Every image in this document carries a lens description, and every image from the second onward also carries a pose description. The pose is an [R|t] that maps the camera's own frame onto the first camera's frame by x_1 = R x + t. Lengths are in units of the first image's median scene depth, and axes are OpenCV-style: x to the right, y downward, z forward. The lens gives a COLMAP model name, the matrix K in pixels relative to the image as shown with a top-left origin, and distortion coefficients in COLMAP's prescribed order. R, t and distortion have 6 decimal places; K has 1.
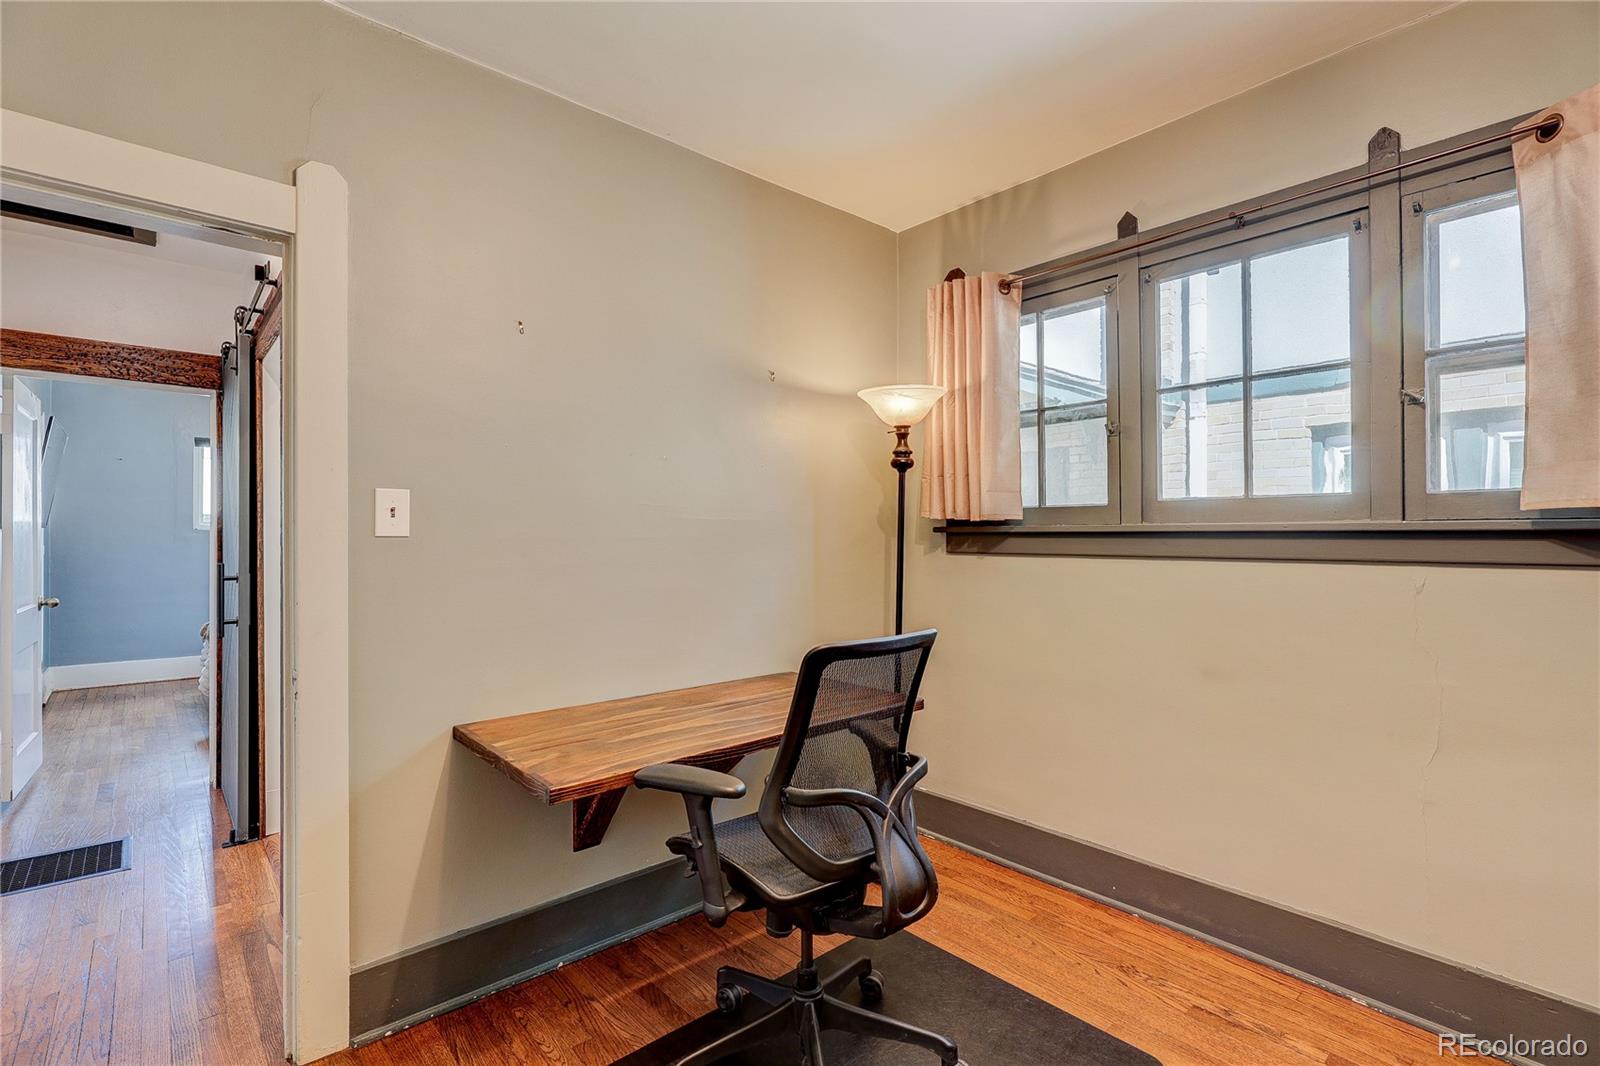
lens RADIAL K [[742.2, 0, 802.1], [0, 742.2, 534.7], [0, 0, 1]] dist [-0.002741, -0.000204]
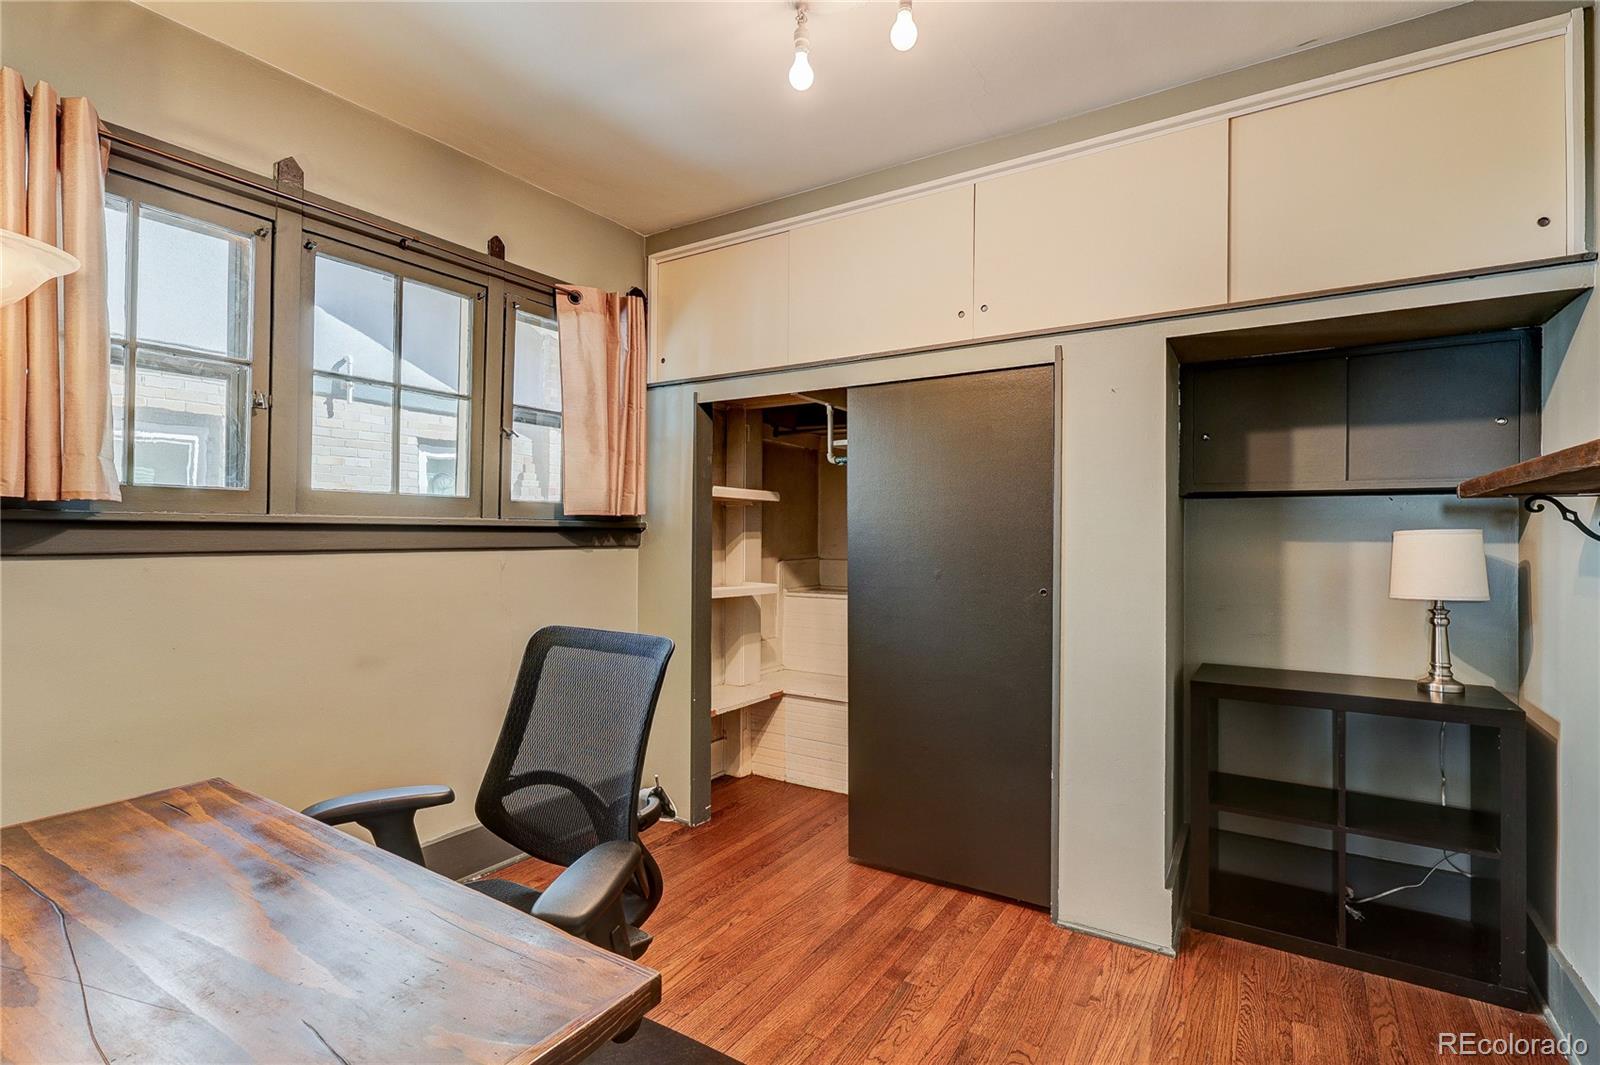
lens RADIAL K [[742.2, 0, 802.1], [0, 742.2, 534.2], [0, 0, 1]] dist [-0.002741, -0.000204]
pose [[-0.266832, -0.004813, 0.963731, -0.621686], [-0.008862, 0.999958, 0.002540, 0.000947], [-0.963702, -0.007863, -0.266863, 0.715270]]
